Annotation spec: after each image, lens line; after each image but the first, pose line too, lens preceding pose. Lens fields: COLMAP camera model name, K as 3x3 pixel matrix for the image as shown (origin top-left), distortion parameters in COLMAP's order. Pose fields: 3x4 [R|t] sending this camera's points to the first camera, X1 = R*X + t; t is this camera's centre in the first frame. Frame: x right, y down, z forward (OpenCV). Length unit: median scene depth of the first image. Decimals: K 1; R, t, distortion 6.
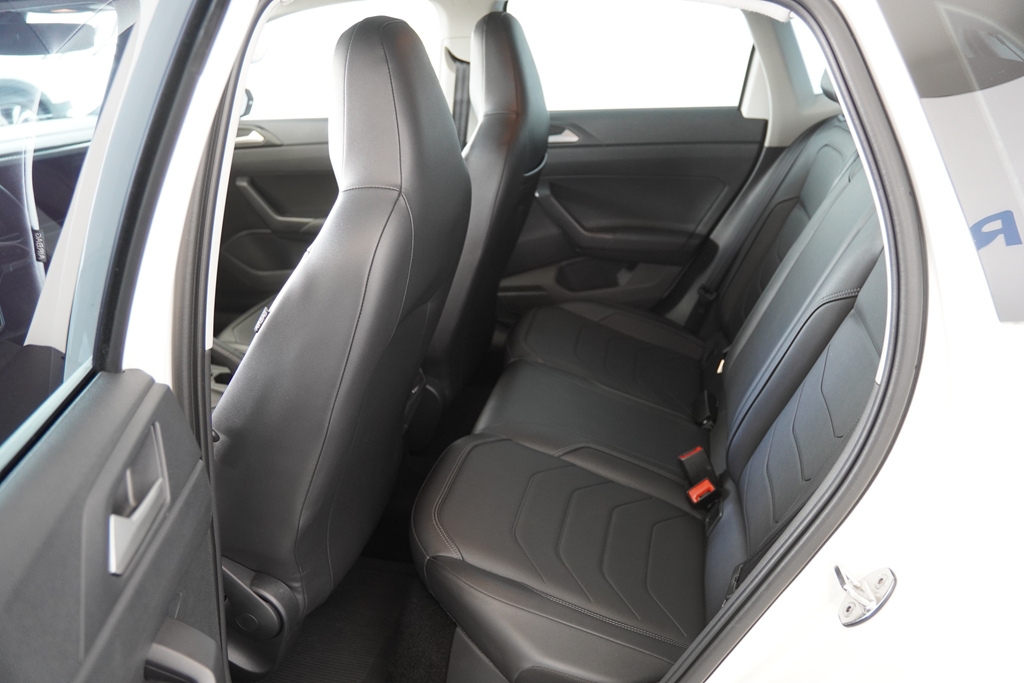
lens RADIAL K [[754.0, 0, 512.0], [0, 754.0, 341.5], [0, 0, 1]] dist [-0.119733, 0.004239]
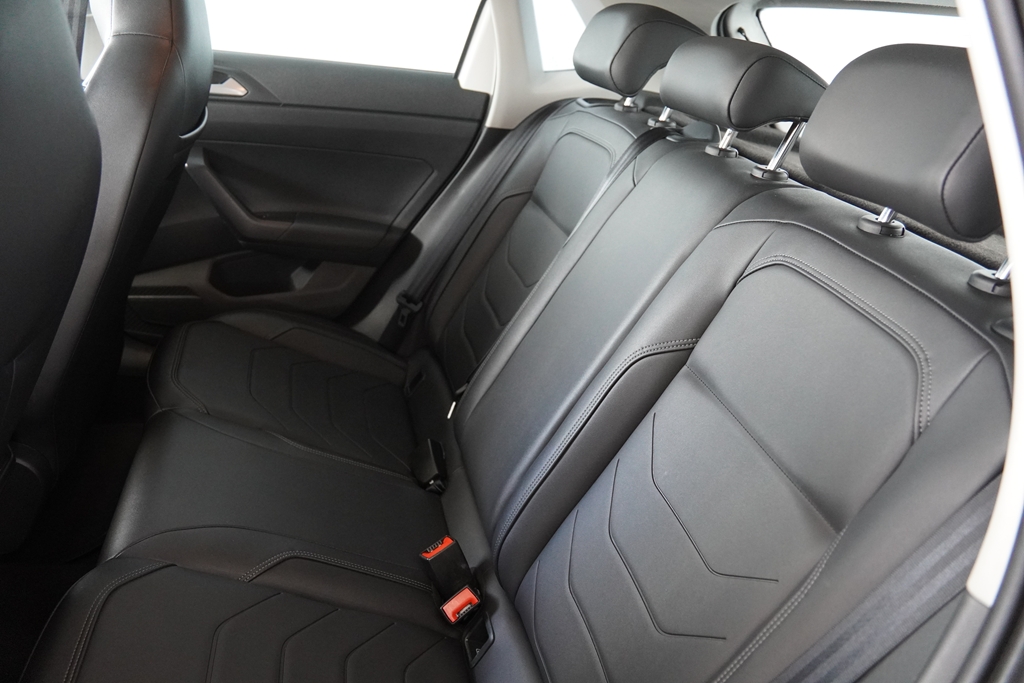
lens RADIAL K [[754.0, 0, 512.0], [0, 754.0, 341.5], [0, 0, 1]] dist [-0.119733, 0.004239]
pose [[0.882547, -0.014269, 0.470008, -0.024823], [-0.003335, 0.999324, 0.036601, -0.055713], [-0.470213, -0.033869, 0.881903, 0.243994]]
